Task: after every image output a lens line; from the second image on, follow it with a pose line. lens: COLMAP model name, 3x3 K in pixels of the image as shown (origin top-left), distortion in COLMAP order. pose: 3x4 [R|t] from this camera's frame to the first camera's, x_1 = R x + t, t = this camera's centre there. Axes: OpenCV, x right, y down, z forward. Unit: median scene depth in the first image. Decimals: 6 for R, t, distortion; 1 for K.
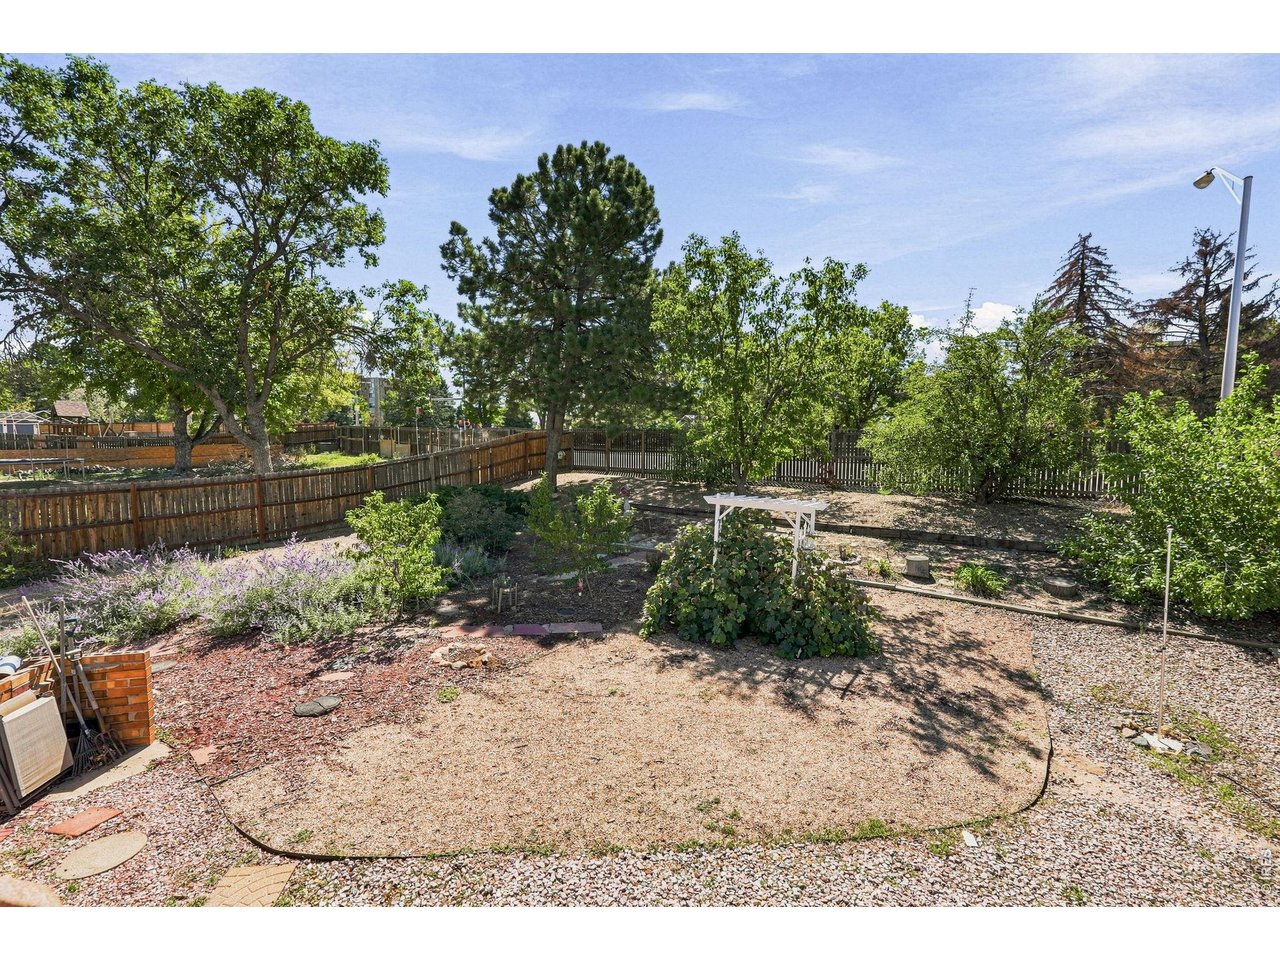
lens RADIAL K [[562.2, 0, 640.0], [0, 562.2, 480.0], [0, 0, 1]] dist [0.001449, -0.000704]
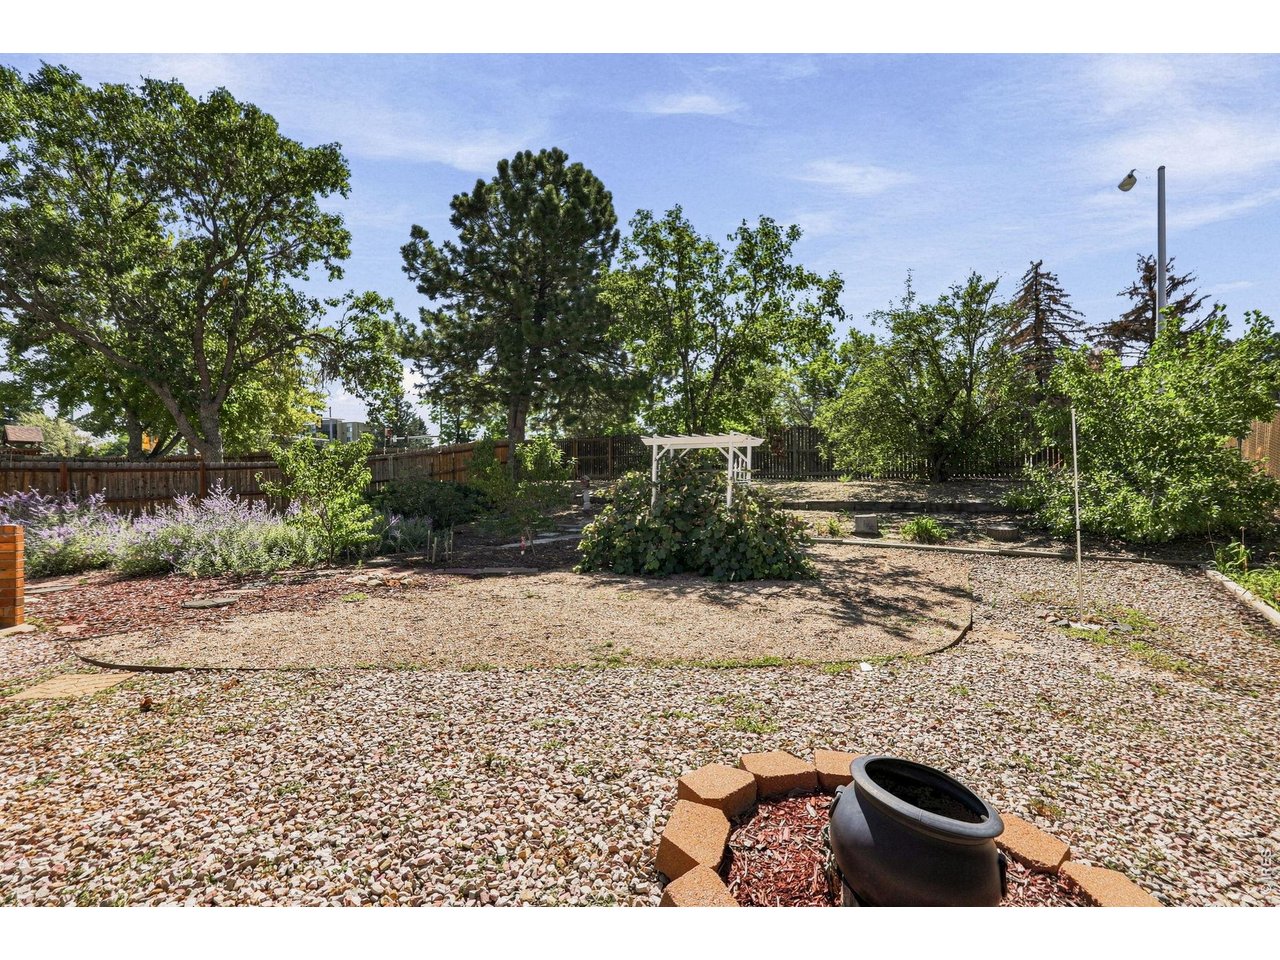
lens RADIAL K [[569.4, 0, 640.0], [0, 569.4, 480.0], [0, 0, 1]] dist [-0.000321, 0.000589]
pose [[0.999520, -0.013060, 0.028076, 0.043248], [0.015402, 0.996271, -0.084890, 0.101245], [-0.026863, 0.085282, 0.995995, 0.000187]]
